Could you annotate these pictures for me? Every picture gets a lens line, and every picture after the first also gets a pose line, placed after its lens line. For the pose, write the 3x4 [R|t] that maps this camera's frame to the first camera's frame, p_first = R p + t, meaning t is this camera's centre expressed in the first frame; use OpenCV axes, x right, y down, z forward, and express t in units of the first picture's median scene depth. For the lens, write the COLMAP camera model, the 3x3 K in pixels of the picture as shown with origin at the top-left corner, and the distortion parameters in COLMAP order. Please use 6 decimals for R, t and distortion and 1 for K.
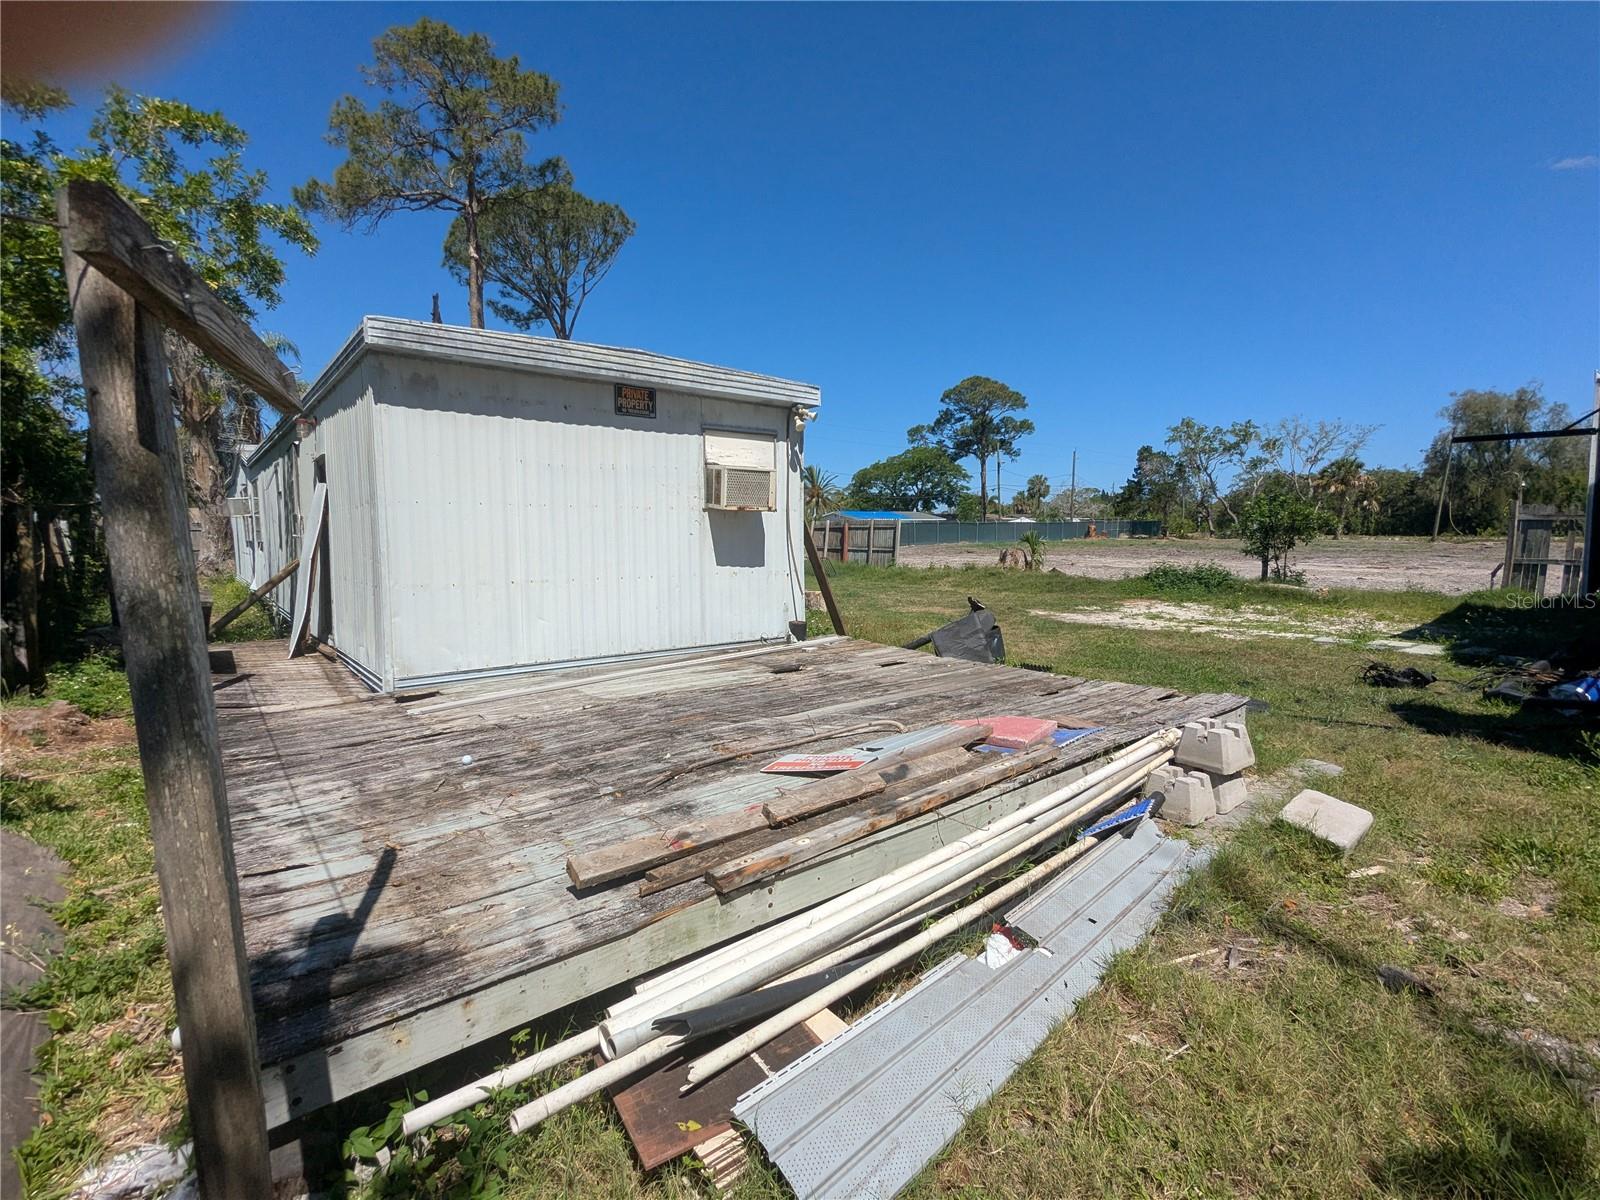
lens RADIAL K [[765.9, 0, 805.5], [0, 765.9, 600.0], [0, 0, 1]] dist [-0.003330, -0.000449]
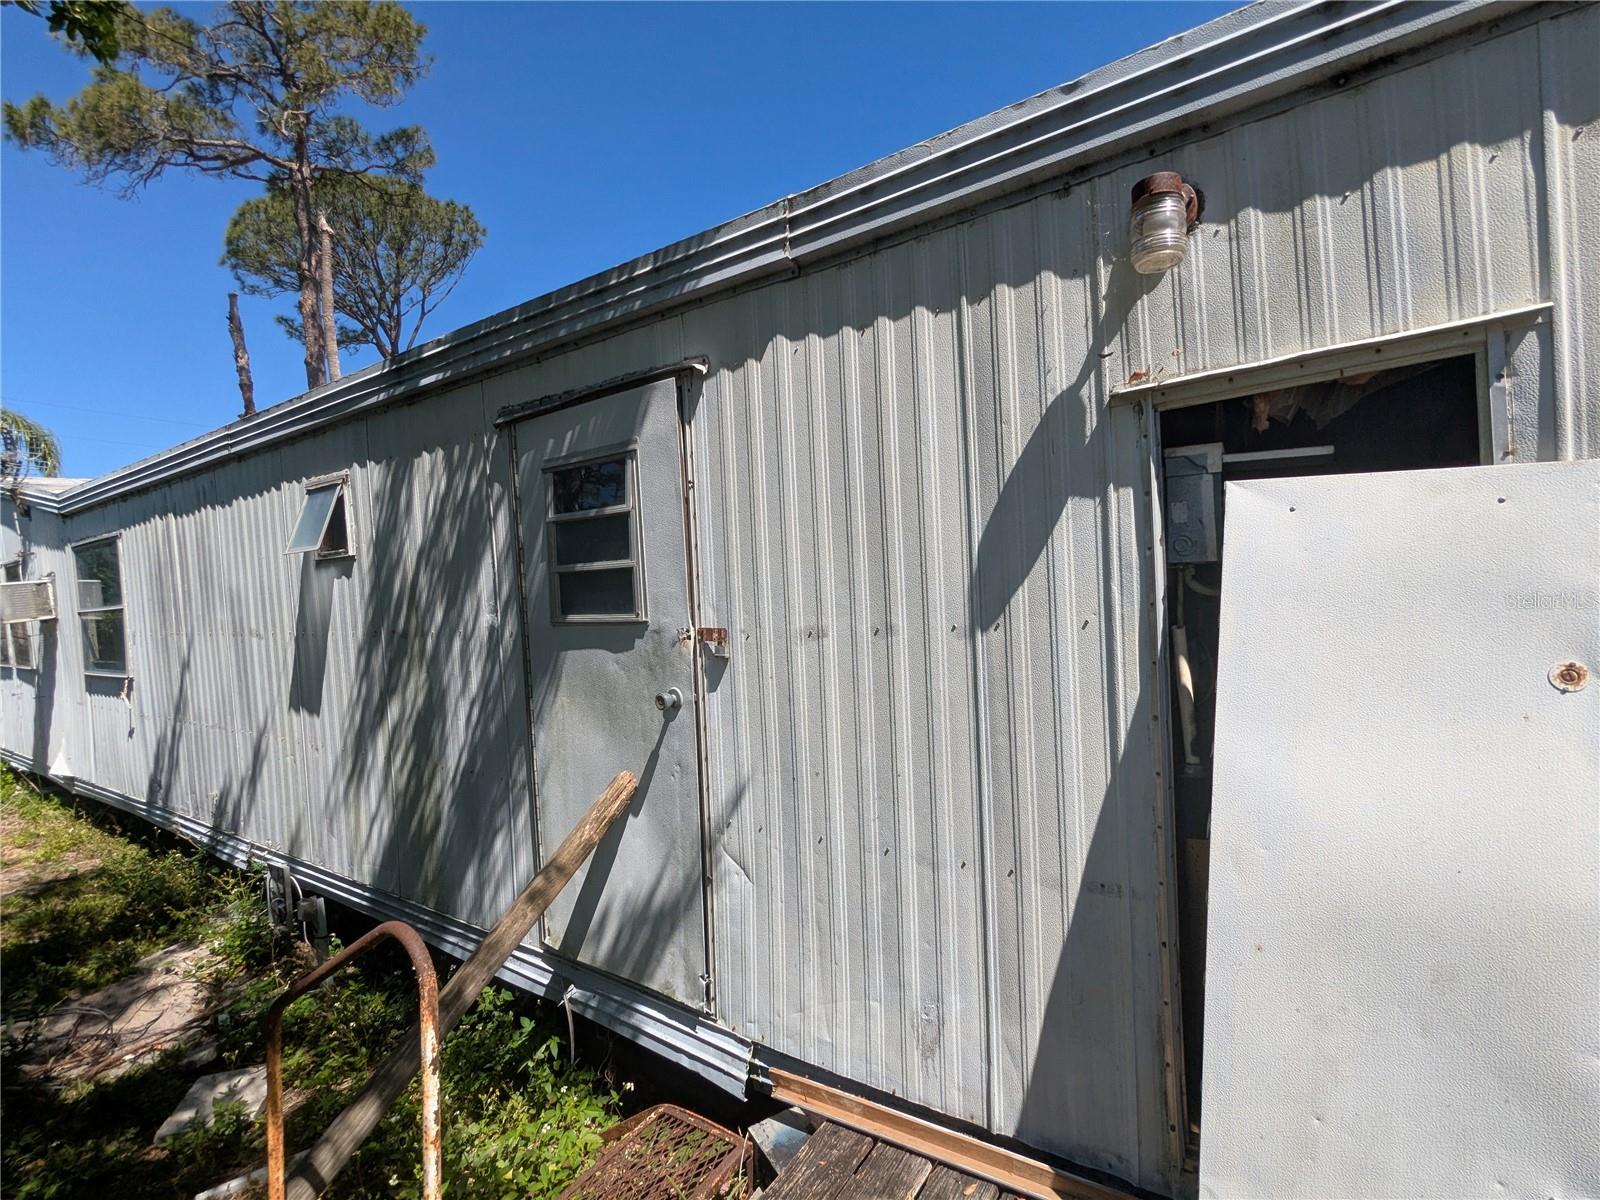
lens RADIAL K [[765.9, 0, 805.5], [0, 765.9, 600.0], [0, 0, 1]] dist [-0.003330, -0.000449]
pose [[0.960278, -0.051351, 0.274281, -0.223905], [0.071088, 0.995510, -0.062505, -0.035337], [-0.269840, 0.079521, 0.959616, 0.237015]]
